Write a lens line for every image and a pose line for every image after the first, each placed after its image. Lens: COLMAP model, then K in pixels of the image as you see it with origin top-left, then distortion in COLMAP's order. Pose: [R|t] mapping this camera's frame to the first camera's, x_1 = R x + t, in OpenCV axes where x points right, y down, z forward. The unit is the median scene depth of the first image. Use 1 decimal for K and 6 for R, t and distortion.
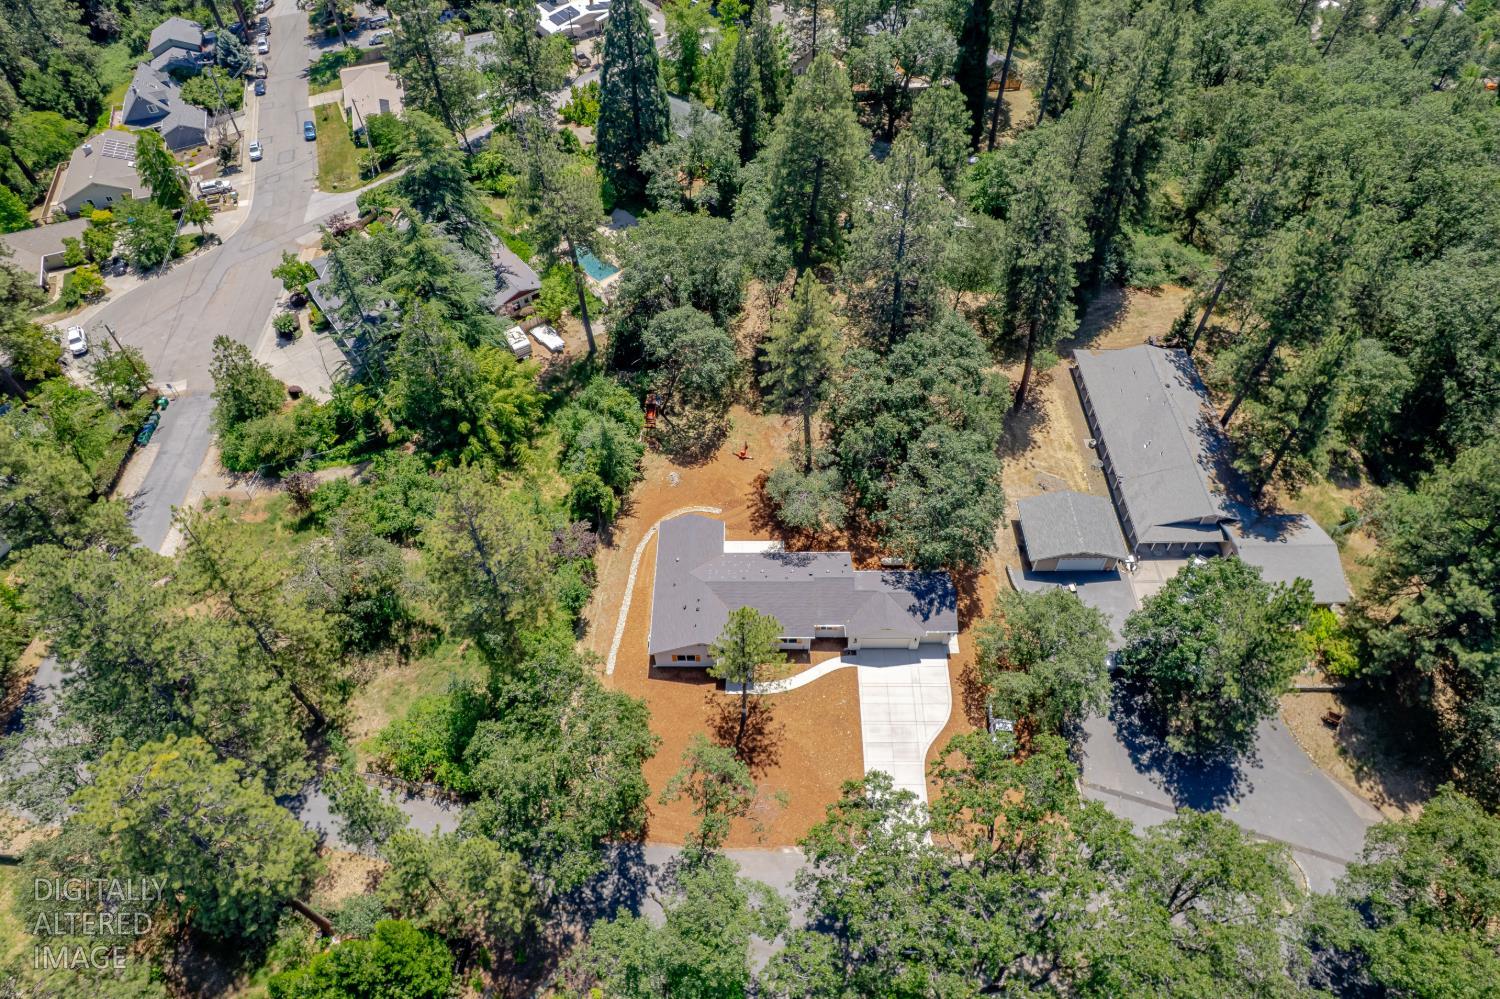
lens RADIAL K [[965.4, 0, 744.9], [0, 965.4, 498.9], [0, 0, 1]] dist [-0.078962, 0.070508]
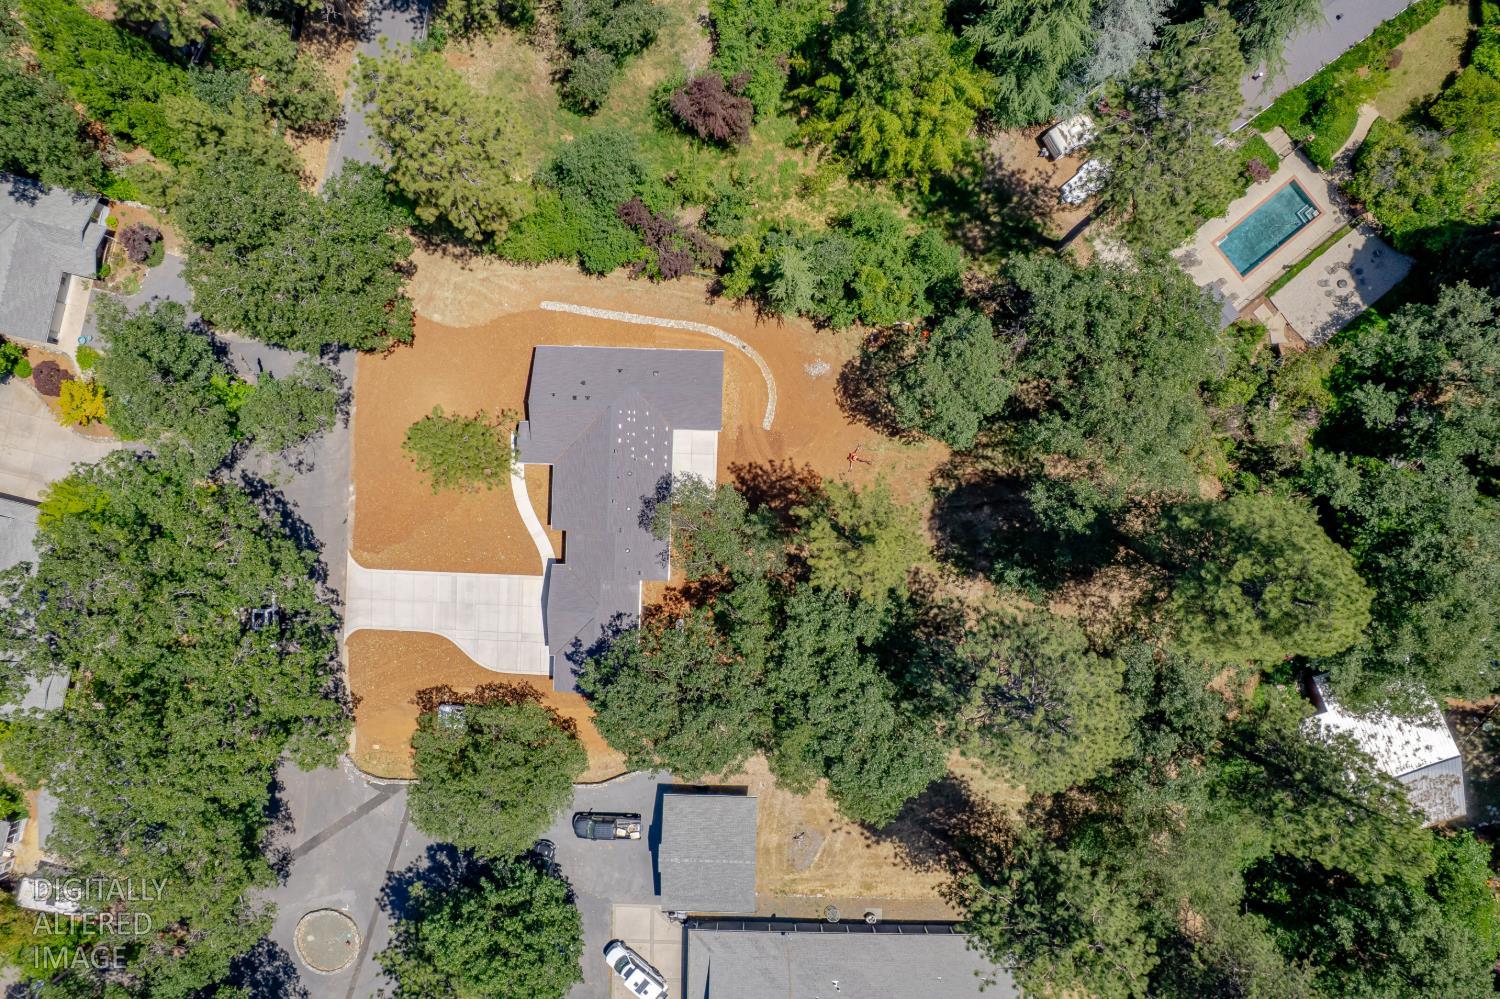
lens RADIAL K [[965.4, 0, 738.0], [0, 965.4, 504.2], [0, 0, 1]] dist [-0.078962, 0.070508]
pose [[-0.026300, 0.999551, 0.014336, 0.027263], [-0.759649, -0.029306, 0.649673, -0.487091], [0.649801, 0.006196, 0.760079, 0.371495]]
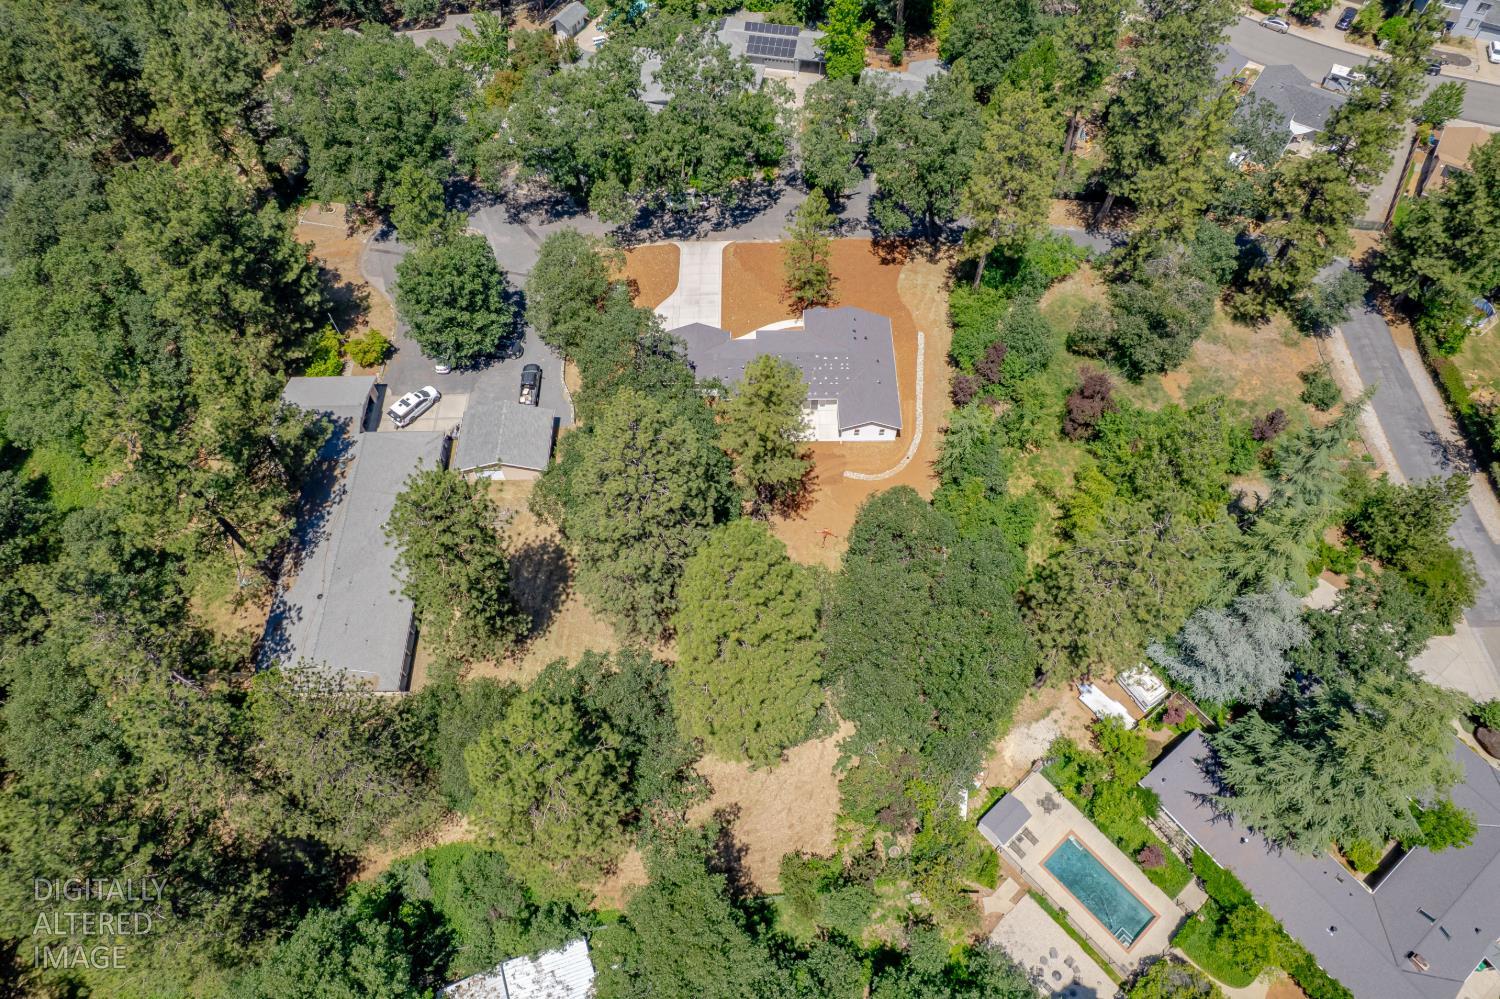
lens RADIAL K [[965.4, 0, 736.8], [0, 965.4, 500.2], [0, 0, 1]] dist [-0.078962, 0.070508]
pose [[-0.999599, 0.018892, 0.021095, 0.065009], [0.014242, -0.308491, 0.951121, -0.928960], [0.024477, 0.951040, 0.308098, 0.711115]]
